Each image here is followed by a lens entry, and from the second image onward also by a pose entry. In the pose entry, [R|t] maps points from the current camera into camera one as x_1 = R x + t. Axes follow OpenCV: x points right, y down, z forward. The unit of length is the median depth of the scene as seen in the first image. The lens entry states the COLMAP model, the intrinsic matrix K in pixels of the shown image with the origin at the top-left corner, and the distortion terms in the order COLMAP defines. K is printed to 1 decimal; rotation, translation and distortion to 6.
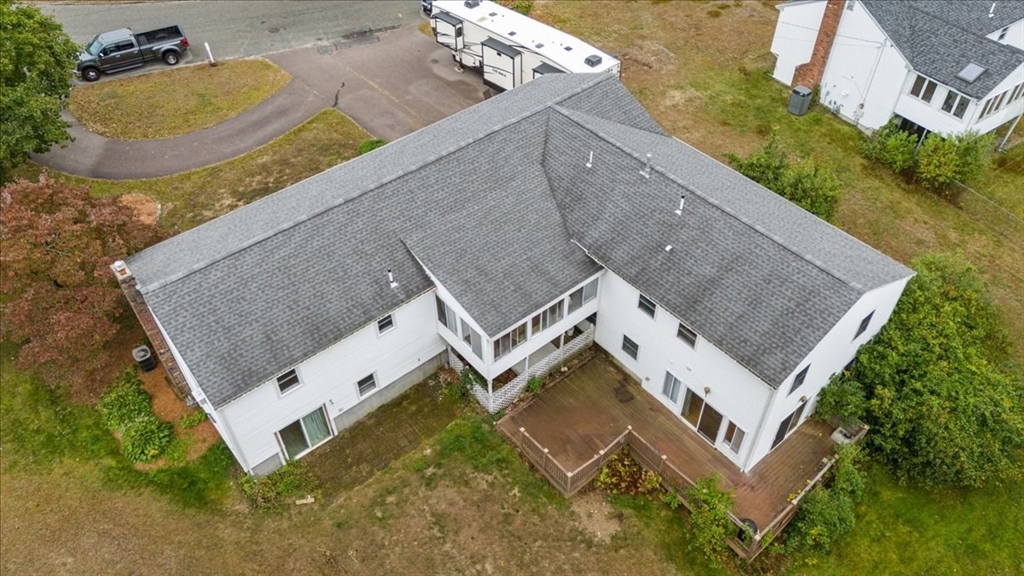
lens RADIAL K [[737.3, 0, 514.8], [0, 737.3, 286.6], [0, 0, 1]] dist [0.045066, -0.003936]
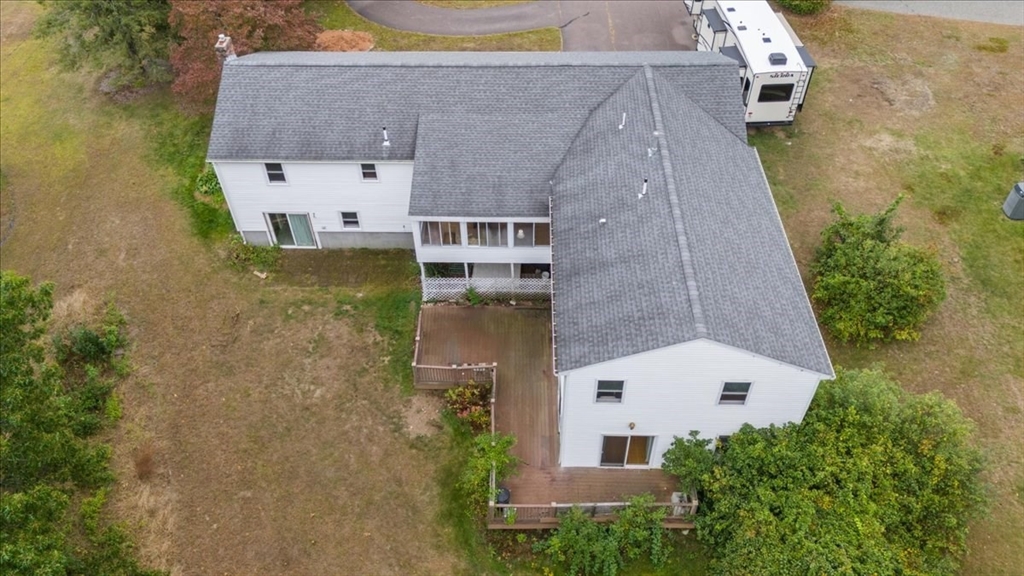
lens RADIAL K [[737.3, 0, 513.9], [0, 737.3, 290.3], [0, 0, 1]] dist [0.045066, -0.003936]
pose [[0.762208, 0.473136, -0.441794, 0.580129], [-0.460259, 0.876013, 0.144094, -0.057561], [0.455194, 0.093510, 0.885469, 0.106185]]
